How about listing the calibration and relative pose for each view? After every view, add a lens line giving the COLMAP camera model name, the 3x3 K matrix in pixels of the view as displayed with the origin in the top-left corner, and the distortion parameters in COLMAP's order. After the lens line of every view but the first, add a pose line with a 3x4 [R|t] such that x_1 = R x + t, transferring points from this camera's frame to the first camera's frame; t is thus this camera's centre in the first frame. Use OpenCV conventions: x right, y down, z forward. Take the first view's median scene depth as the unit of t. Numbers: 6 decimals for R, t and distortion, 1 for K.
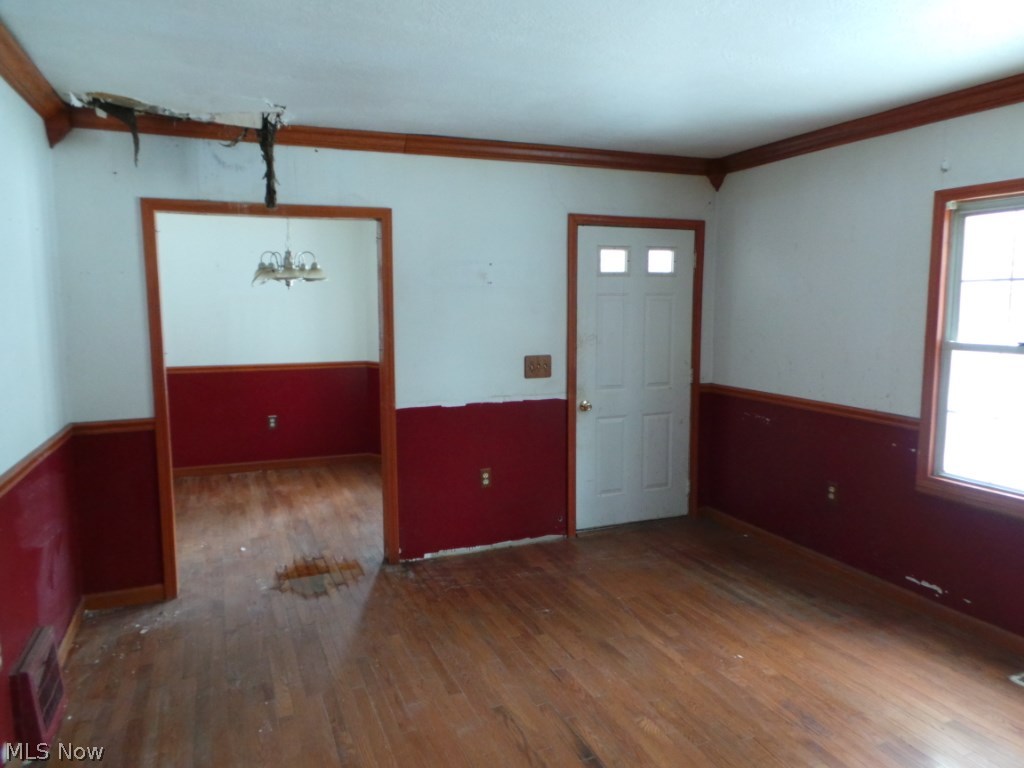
lens RADIAL K [[706.2, 0, 513.7], [0, 706.2, 384.1], [0, 0, 1]] dist [0.003208, -0.004090]
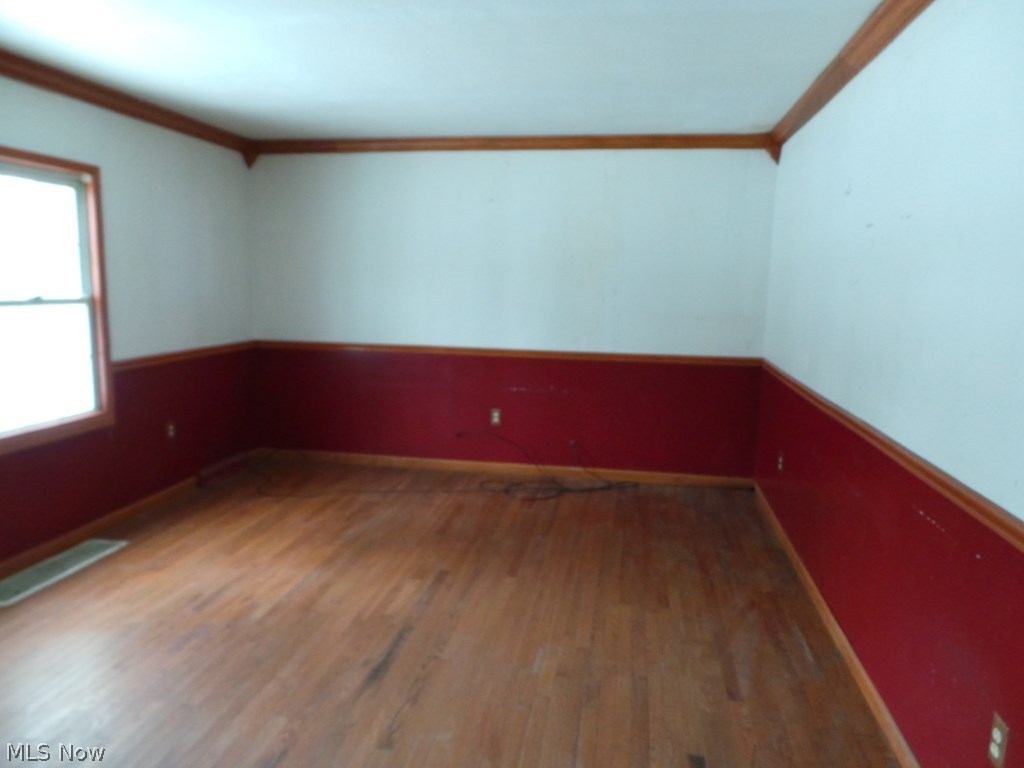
lens RADIAL K [[706.2, 0, 513.2], [0, 706.2, 384.3], [0, 0, 1]] dist [0.003208, -0.004090]
pose [[-0.842486, -0.094425, 0.530379, -0.583995], [0.042465, 0.969816, 0.240112, -0.162965], [-0.537043, 0.224813, -0.813046, 1.581008]]
